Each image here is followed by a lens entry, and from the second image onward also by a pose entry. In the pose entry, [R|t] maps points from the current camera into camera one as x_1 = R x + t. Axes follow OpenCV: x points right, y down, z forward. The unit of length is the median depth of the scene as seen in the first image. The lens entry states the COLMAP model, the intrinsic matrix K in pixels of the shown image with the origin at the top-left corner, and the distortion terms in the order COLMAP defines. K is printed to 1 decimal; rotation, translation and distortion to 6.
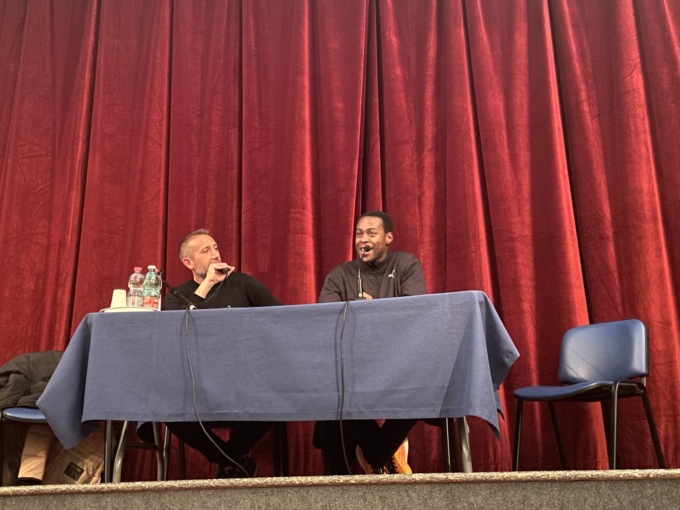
lens RADIAL K [[883.5, 0, 335.0], [0, 883.5, 241.1], [0, 0, 1]] dist [0.092034, 0.000000]
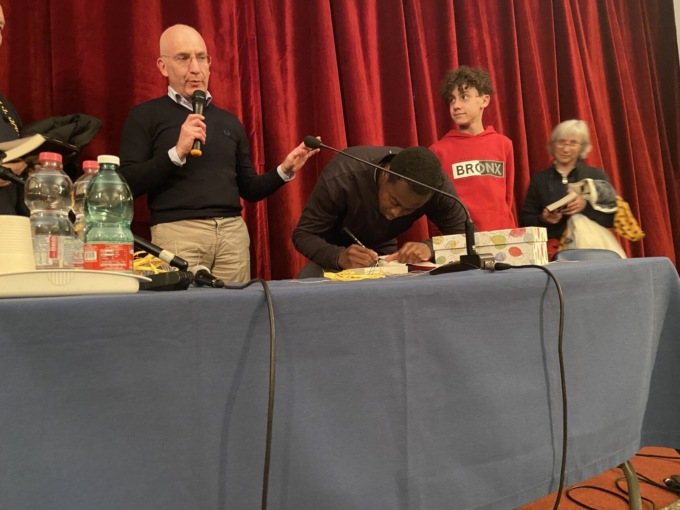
lens RADIAL K [[508.7, 0, 337.0], [0, 508.7, 252.8], [0, 0, 1]] dist [0.095647, -0.041832]
pose [[0.783423, 0.011164, 0.621389, -0.193555], [-0.129630, 0.980783, 0.145812, 0.017151], [-0.607819, -0.194783, 0.769815, 0.555150]]
